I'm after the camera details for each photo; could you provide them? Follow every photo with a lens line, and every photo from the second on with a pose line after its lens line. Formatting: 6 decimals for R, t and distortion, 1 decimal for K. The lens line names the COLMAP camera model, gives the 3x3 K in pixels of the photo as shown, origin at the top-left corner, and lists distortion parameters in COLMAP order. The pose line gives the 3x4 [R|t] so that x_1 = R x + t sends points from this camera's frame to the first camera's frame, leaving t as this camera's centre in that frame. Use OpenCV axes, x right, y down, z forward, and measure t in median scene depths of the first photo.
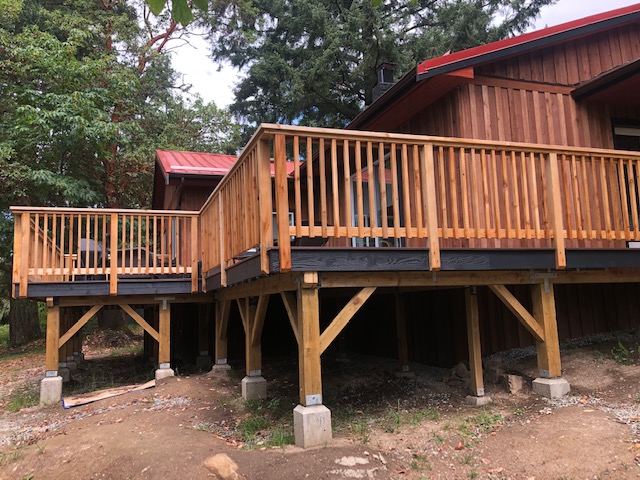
lens RADIAL K [[524.0, 0, 320.0], [0, 524.0, 240.0], [0, 0, 1]] dist [0.005551, -0.006610]
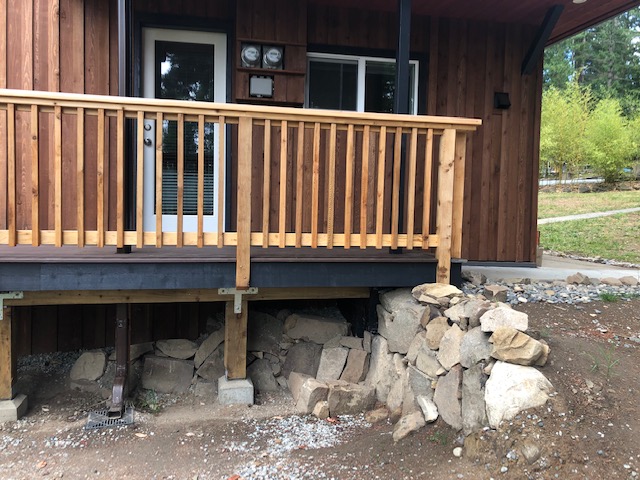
lens RADIAL K [[524.0, 0, 320.0], [0, 524.0, 240.0], [0, 0, 1]] dist [0.005551, -0.006610]
pose [[0.995233, 0.058872, -0.077755, 1.194459], [-0.043731, 0.981995, 0.183773, -0.132135], [0.087175, -0.179497, 0.979889, 0.522931]]
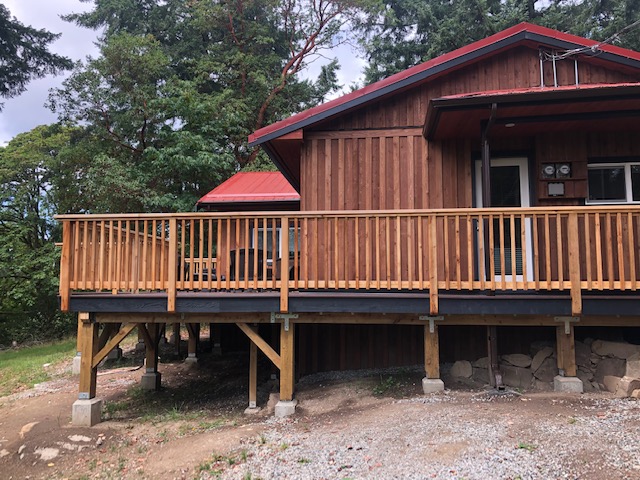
lens RADIAL K [[524.0, 0, 320.0], [0, 524.0, 240.0], [0, 0, 1]] dist [0.005551, -0.006610]
pose [[0.908895, -0.005456, -0.416989, 1.014828], [0.022104, 0.999139, 0.035106, -0.152472], [0.416439, -0.041125, 0.908233, -0.067080]]
